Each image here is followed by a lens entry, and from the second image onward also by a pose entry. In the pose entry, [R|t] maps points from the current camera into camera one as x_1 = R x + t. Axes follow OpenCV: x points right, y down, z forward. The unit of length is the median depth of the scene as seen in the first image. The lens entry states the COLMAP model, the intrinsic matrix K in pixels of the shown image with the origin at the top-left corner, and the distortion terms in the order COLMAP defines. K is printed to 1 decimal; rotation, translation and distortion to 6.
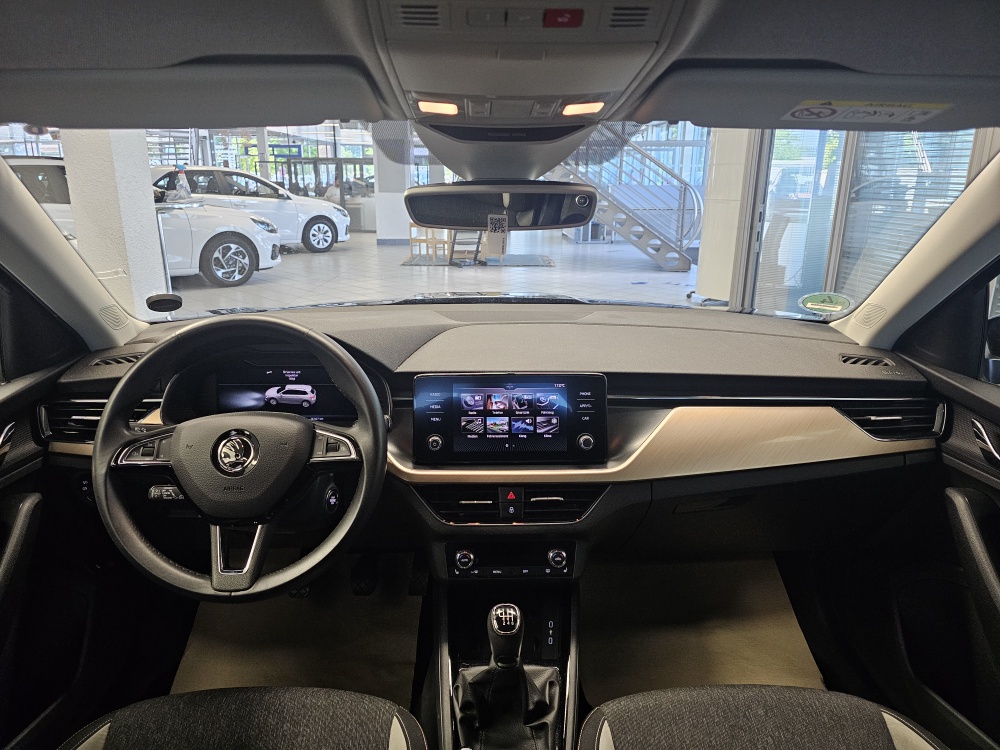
lens RADIAL K [[671.3, 0, 499.8], [0, 671.3, 360.8], [0, 0, 1]] dist [0.048153, -0.056833]
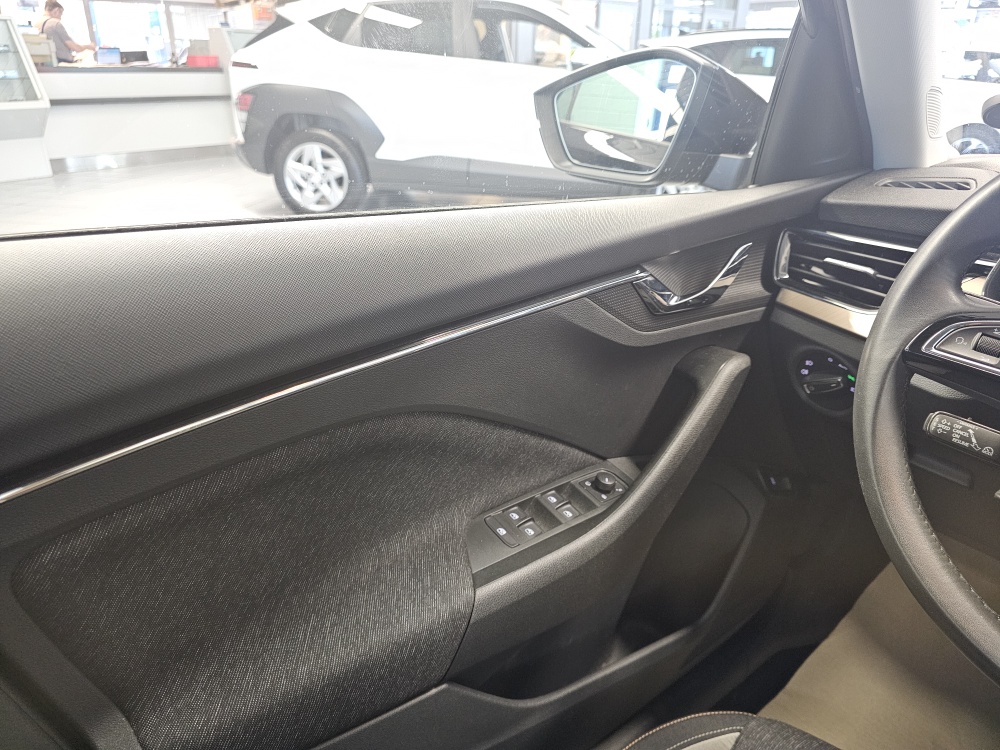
lens RADIAL K [[671.3, 0, 499.8], [0, 671.3, 360.8], [0, 0, 1]] dist [0.048153, -0.056833]
pose [[0.597442, 0.314880, -0.737504, -0.335862], [-0.219520, 0.948772, 0.227252, 0.101548], [0.771280, 0.026127, 0.635959, 0.389384]]
